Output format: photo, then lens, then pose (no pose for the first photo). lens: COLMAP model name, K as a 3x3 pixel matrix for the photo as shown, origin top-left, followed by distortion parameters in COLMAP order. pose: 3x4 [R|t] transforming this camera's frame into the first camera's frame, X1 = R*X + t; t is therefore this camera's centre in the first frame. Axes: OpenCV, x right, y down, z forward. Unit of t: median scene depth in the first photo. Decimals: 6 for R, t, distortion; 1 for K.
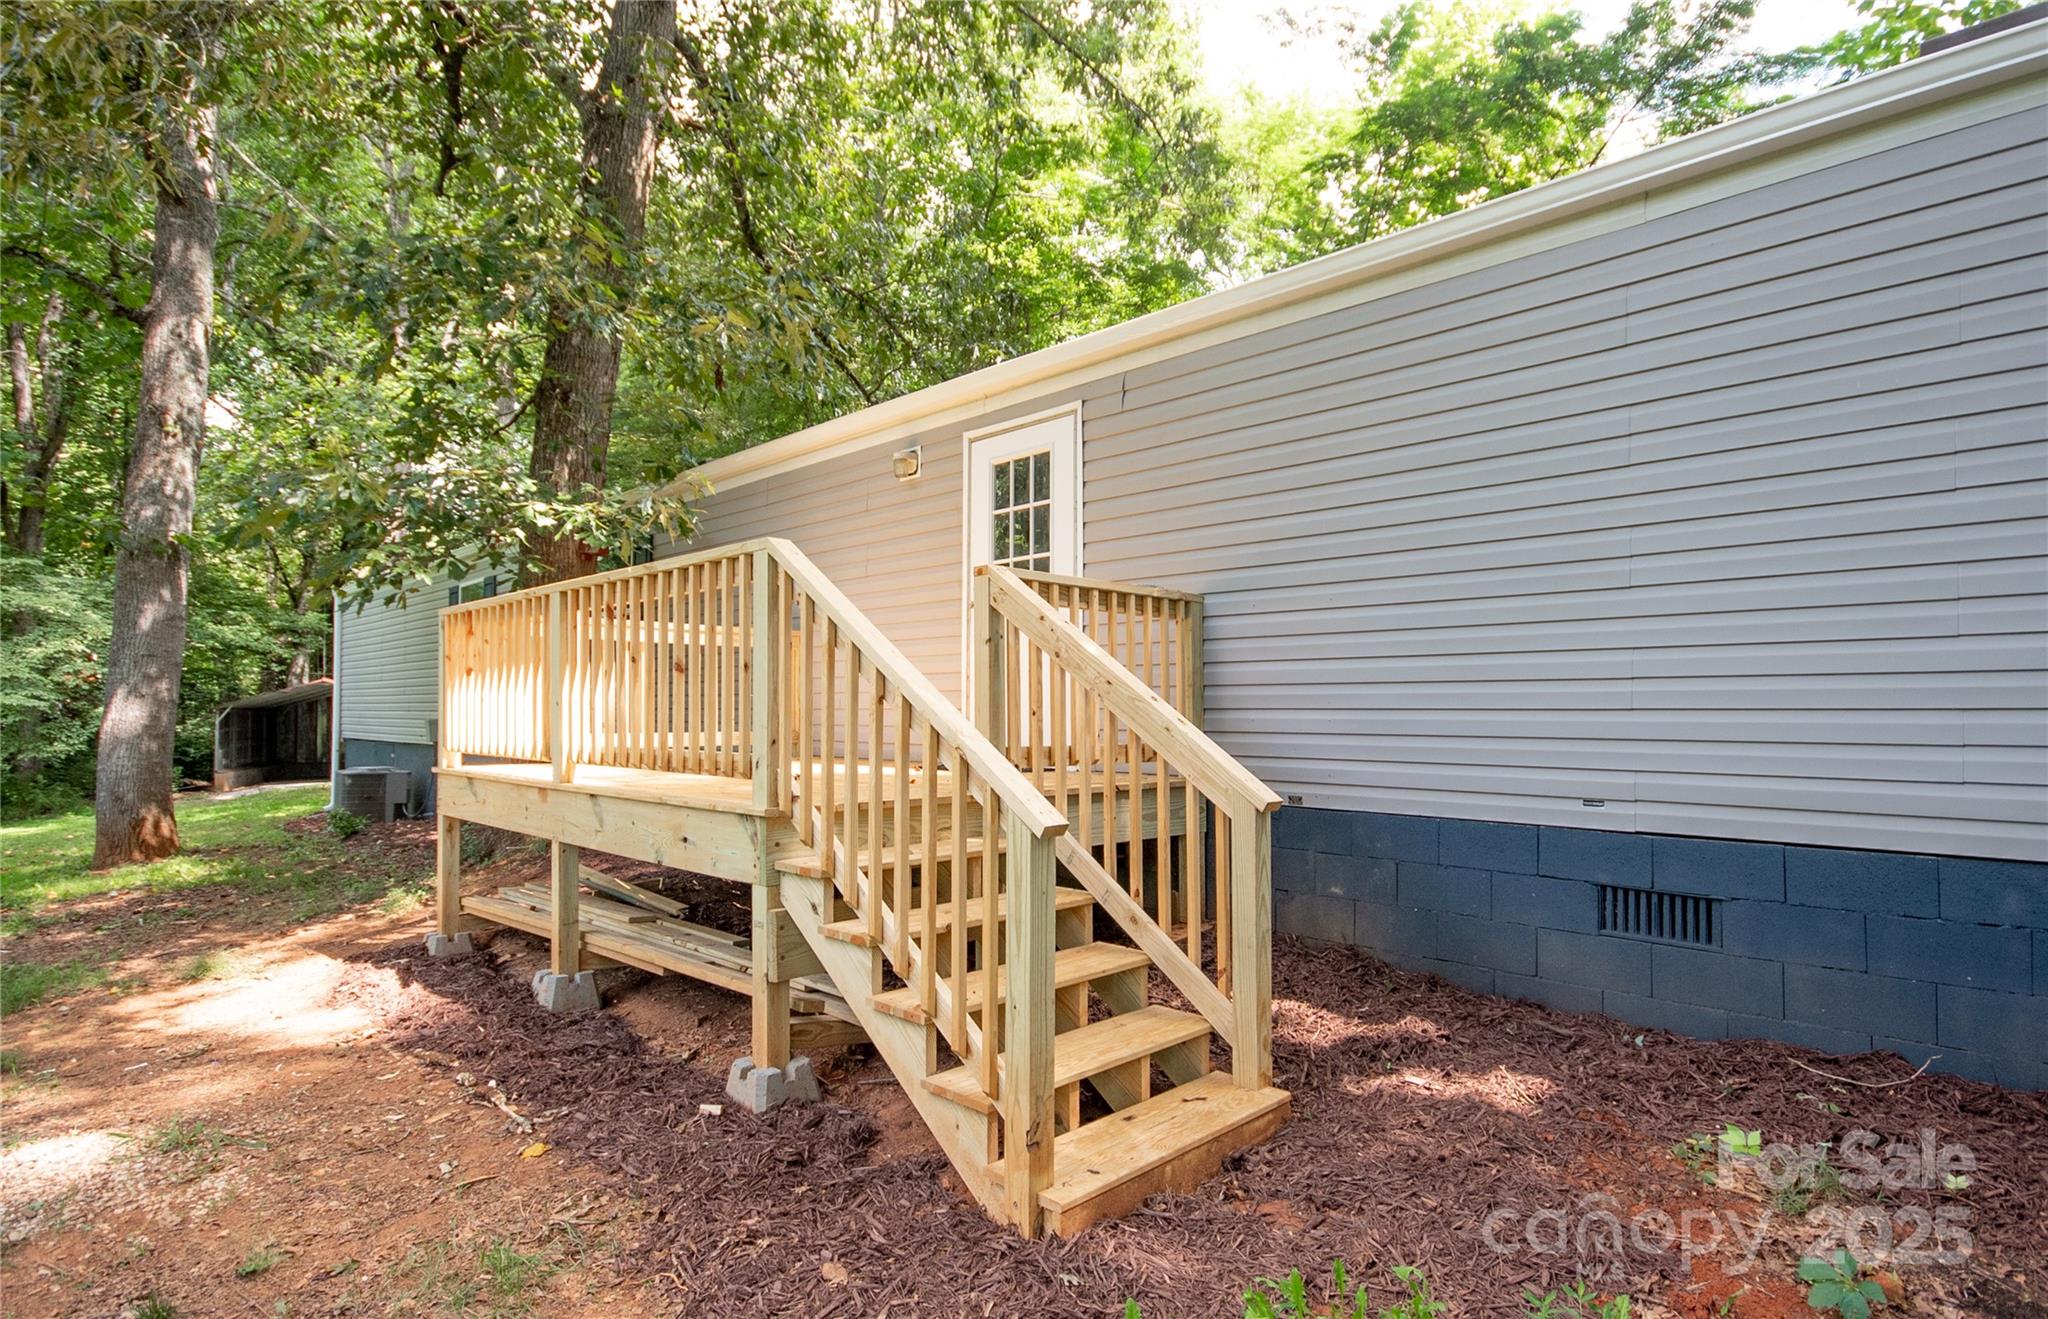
lens RADIAL K [[1095.6, 0, 1031.1], [0, 1095.6, 660.0], [0, 0, 1]] dist [0.005183, 0.000793]
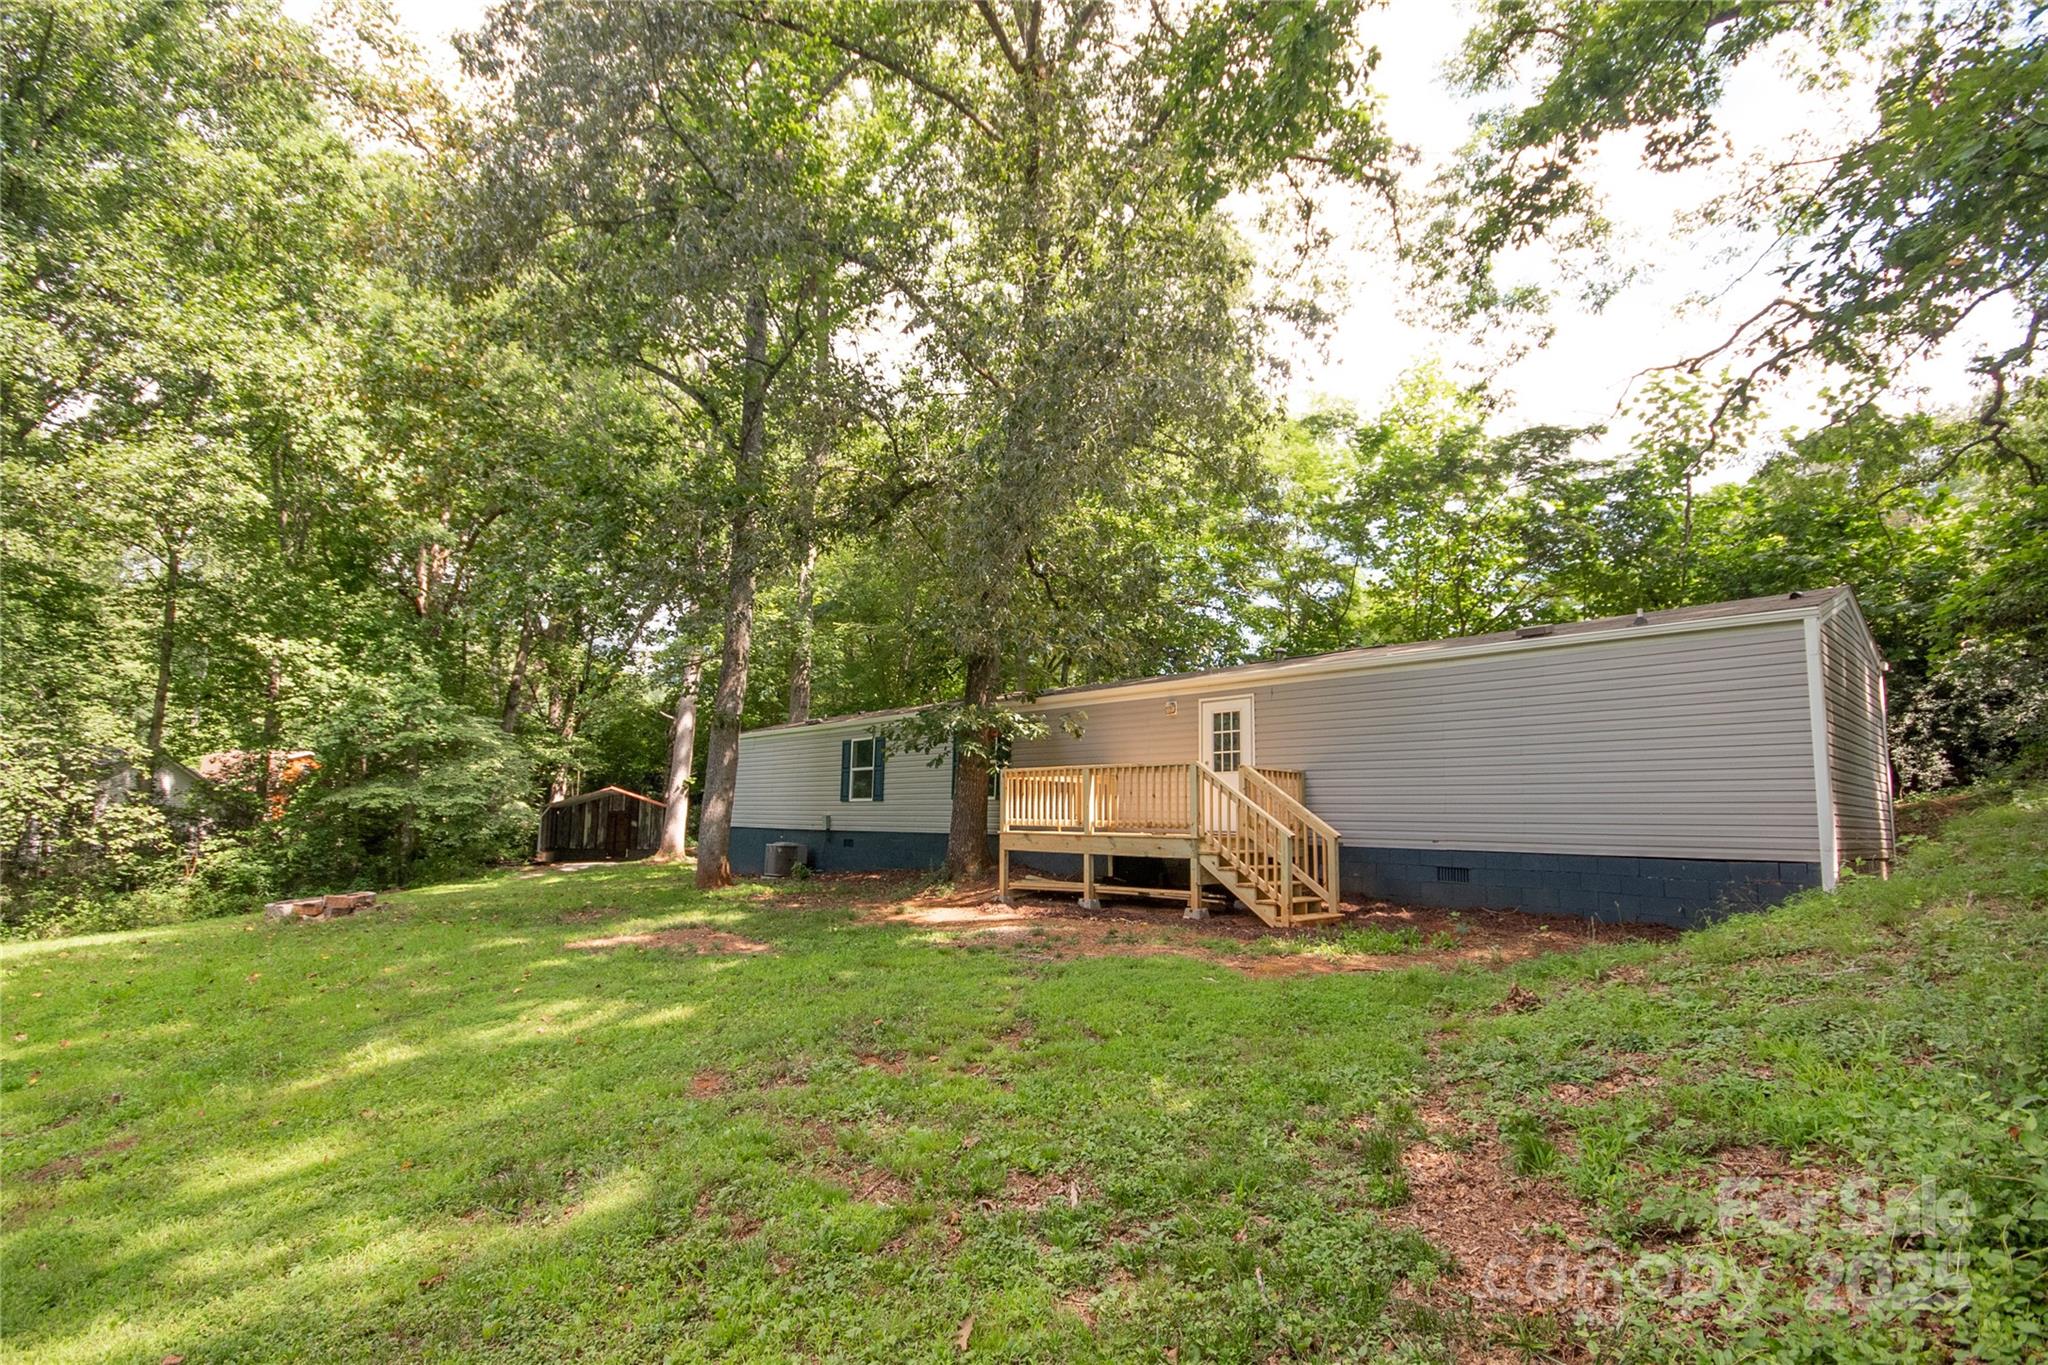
lens RADIAL K [[993.2, 0, 1025.4], [0, 993.2, 687.1], [0, 0, 1]] dist [-0.020646, -0.000262]
pose [[0.999279, 0.012508, -0.035856, -0.417943], [-0.015692, 0.995824, -0.089939, -0.030309], [0.034581, 0.090437, 0.995302, -1.385608]]
